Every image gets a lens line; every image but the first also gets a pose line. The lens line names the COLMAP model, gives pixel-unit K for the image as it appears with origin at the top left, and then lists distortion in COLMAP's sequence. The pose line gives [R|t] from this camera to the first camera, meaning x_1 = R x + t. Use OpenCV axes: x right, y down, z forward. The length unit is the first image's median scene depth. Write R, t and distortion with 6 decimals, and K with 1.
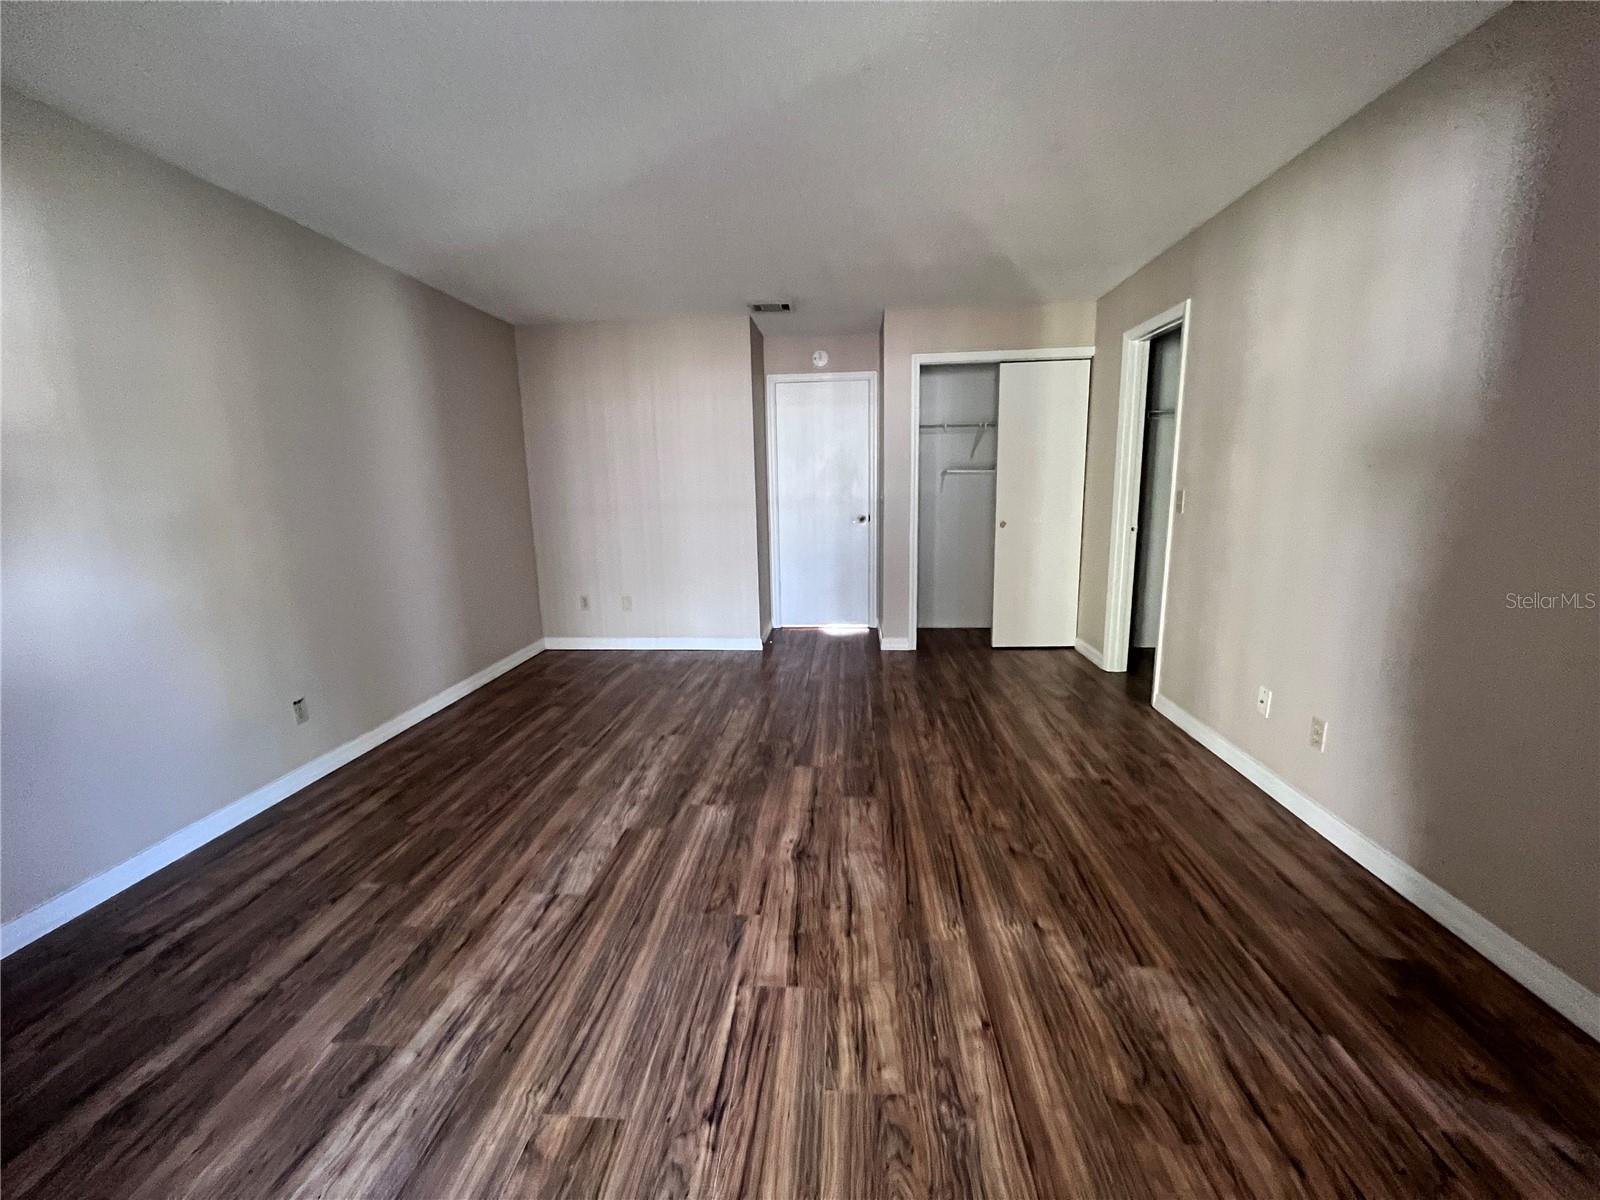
lens RADIAL K [[643.8, 0, 798.6], [0, 643.8, 599.1], [0, 0, 1]] dist [-0.001423, -0.000244]
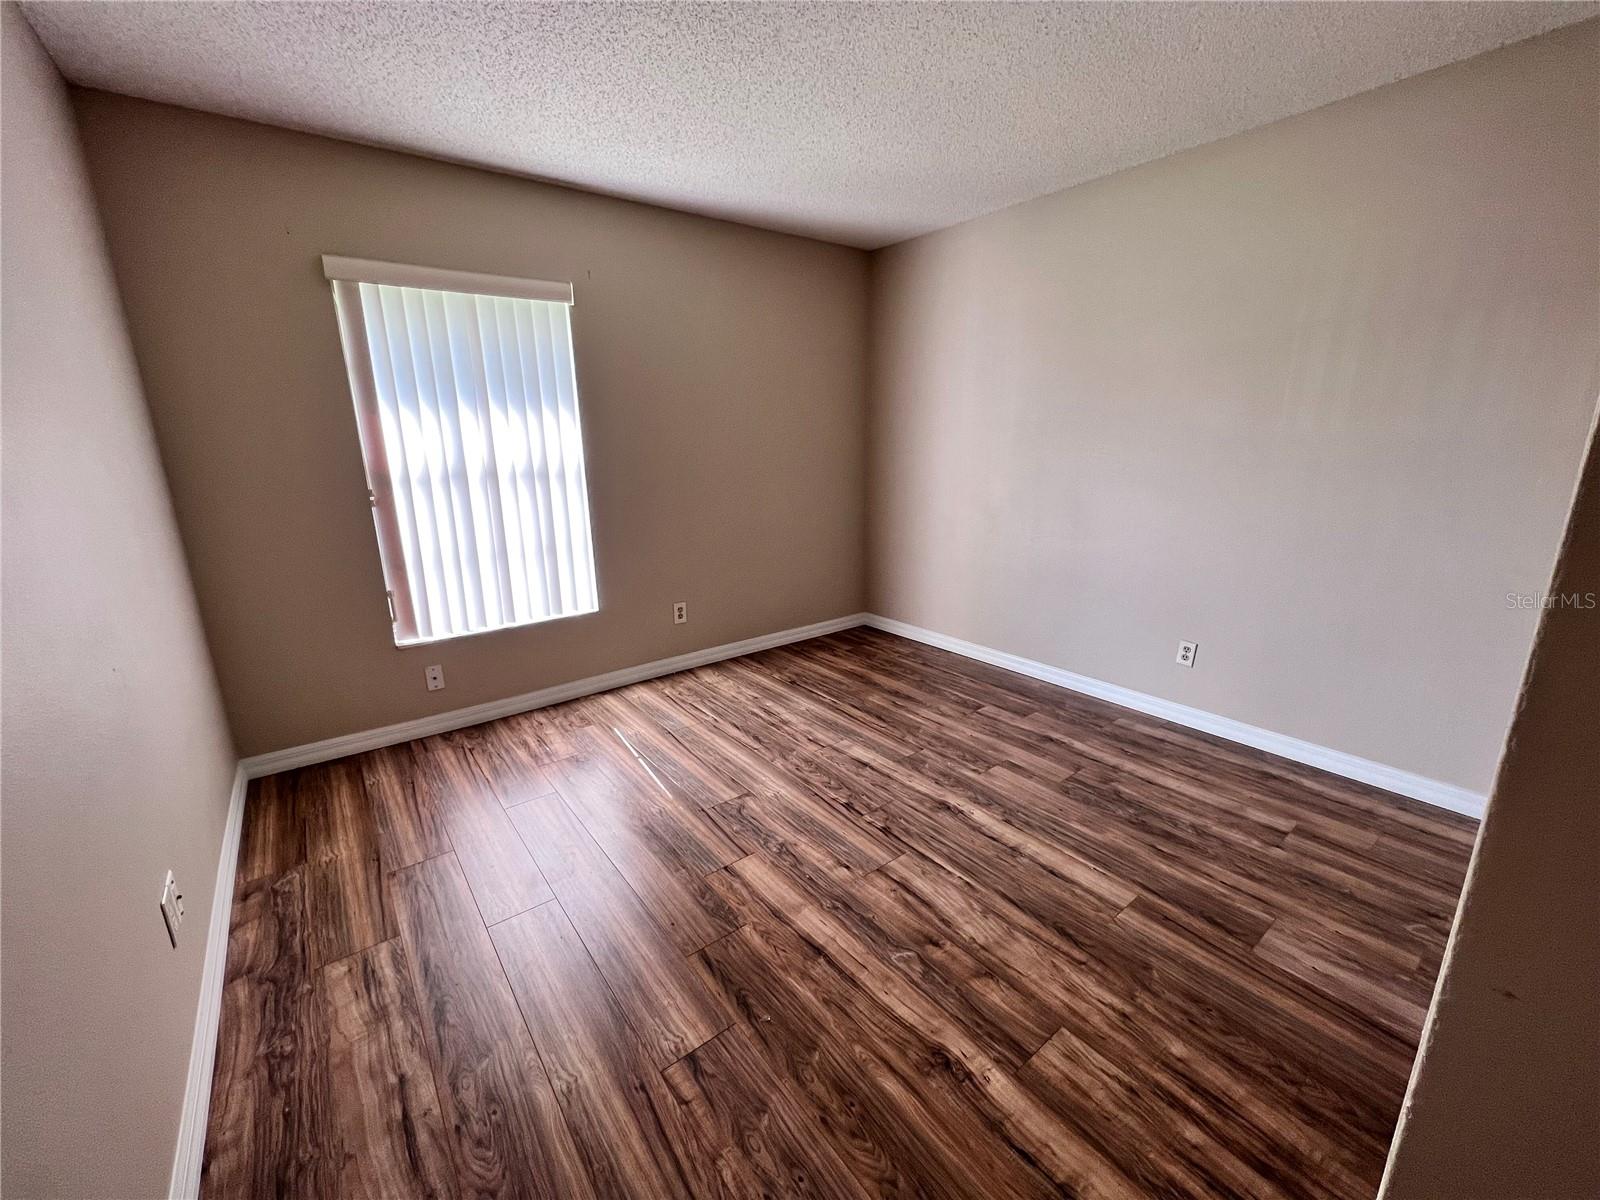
lens RADIAL K [[643.8, 0, 799.6], [0, 643.8, 600.9], [0, 0, 1]] dist [-0.001423, -0.000244]
pose [[-0.743278, 0.191031, -0.641127, 0.109739], [-0.090504, 0.920838, 0.379298, -0.324806], [0.662832, 0.339949, -0.667150, 1.656695]]
